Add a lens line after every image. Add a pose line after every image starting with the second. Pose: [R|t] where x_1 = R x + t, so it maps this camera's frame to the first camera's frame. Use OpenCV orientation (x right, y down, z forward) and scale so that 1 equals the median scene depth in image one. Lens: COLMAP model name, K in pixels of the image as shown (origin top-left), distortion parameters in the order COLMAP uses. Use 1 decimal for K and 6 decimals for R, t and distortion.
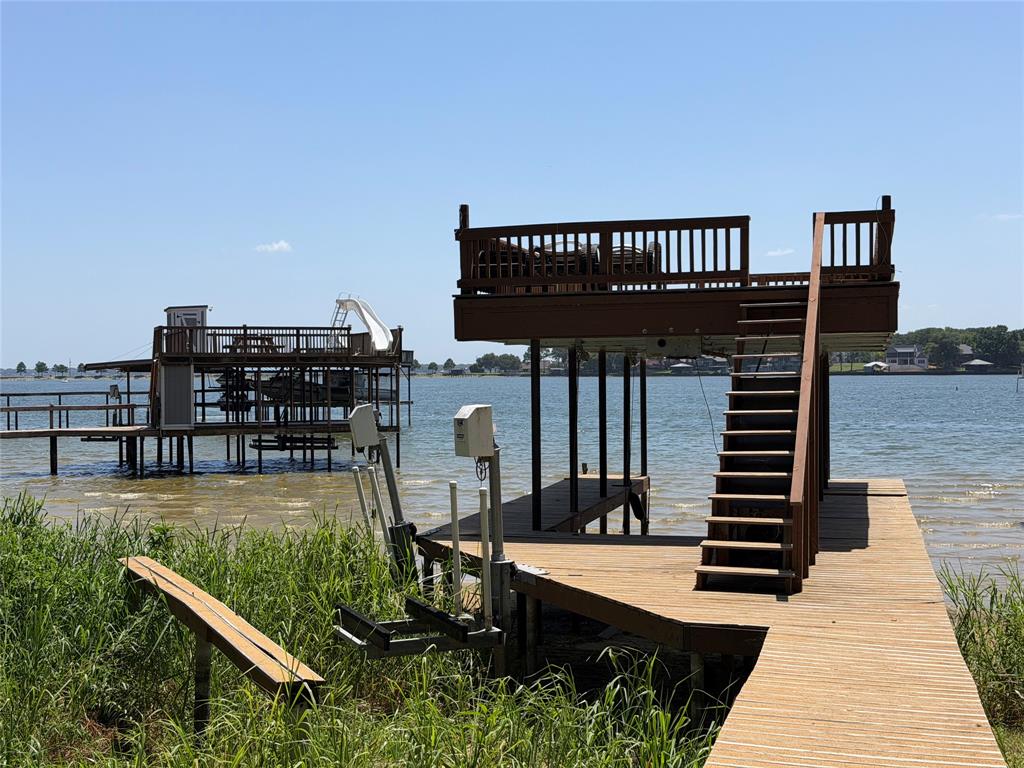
lens RADIAL K [[1401.3, 0, 512.0], [0, 1401.3, 384.0], [0, 0, 1]] dist [0.156671, 0.003298]
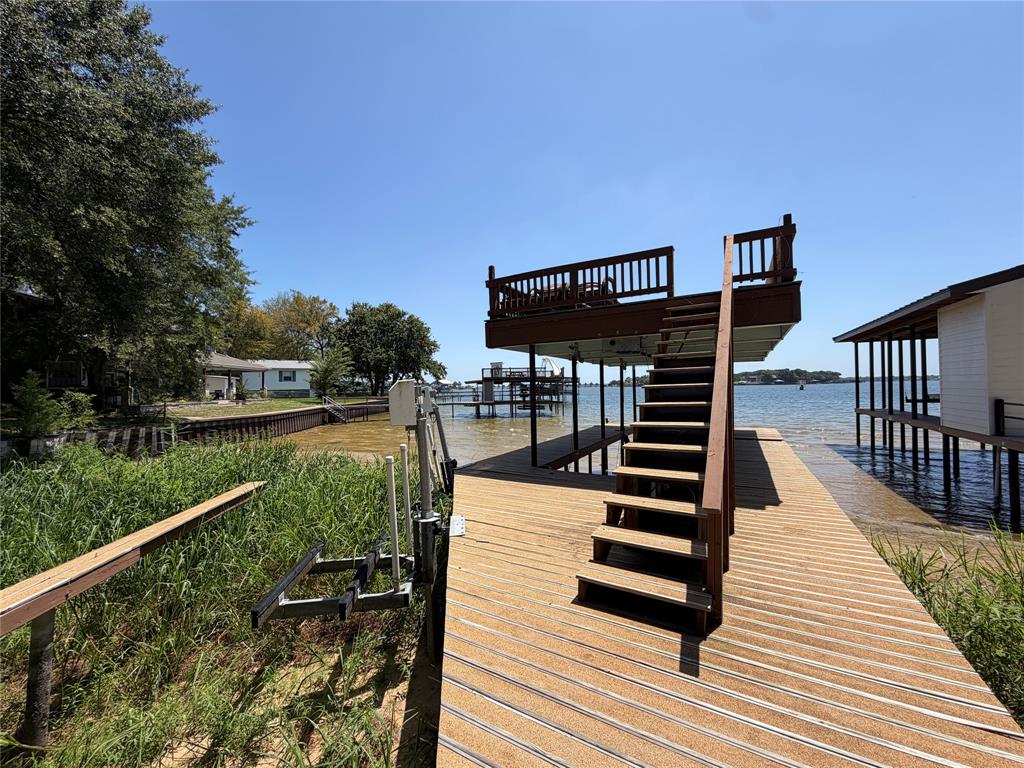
lens RADIAL K [[404.9, 0, 512.0], [0, 404.9, 384.0], [0, 0, 1]] dist [-0.000173, 0.000007]
pose [[0.965002, -0.011346, -0.261996, 0.113578], [0.007577, 0.999853, -0.015389, 0.019077], [0.262132, 0.012865, 0.964946, 0.555961]]
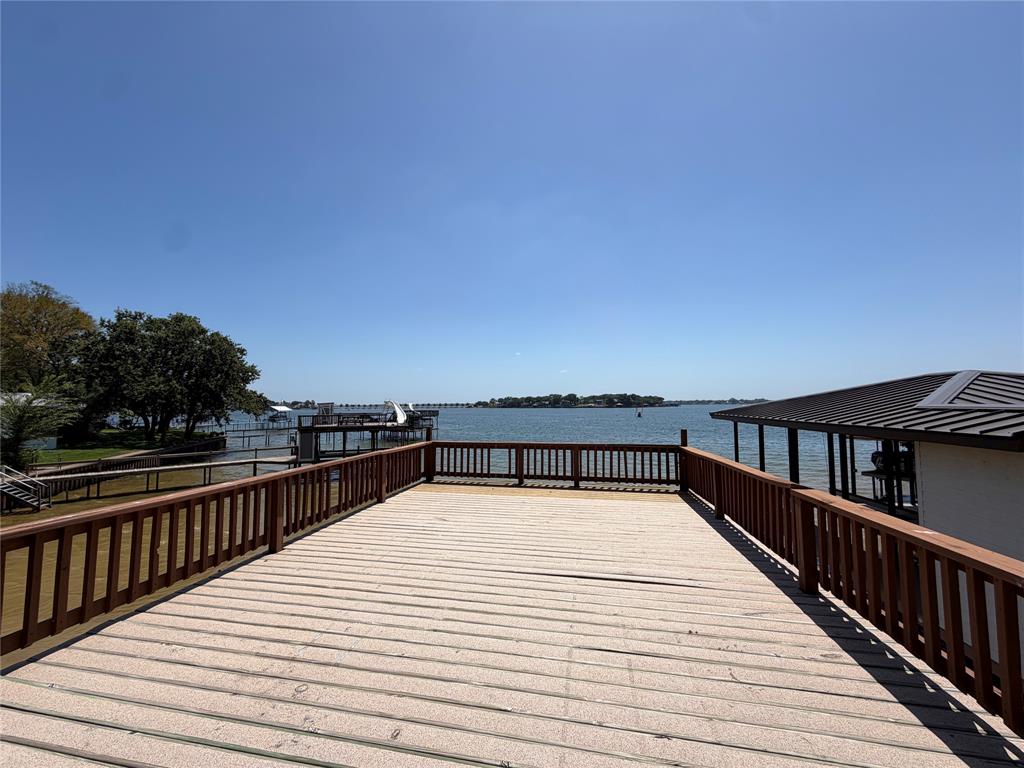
lens RADIAL K [[404.9, 0, 512.0], [0, 404.9, 384.0], [0, 0, 1]] dist [-0.000173, 0.000007]
pose [[0.998099, 0.001704, 0.061606, 0.158433], [0.002099, 0.998098, -0.061610, -0.151771], [-0.061594, 0.061623, 0.996197, 0.997723]]
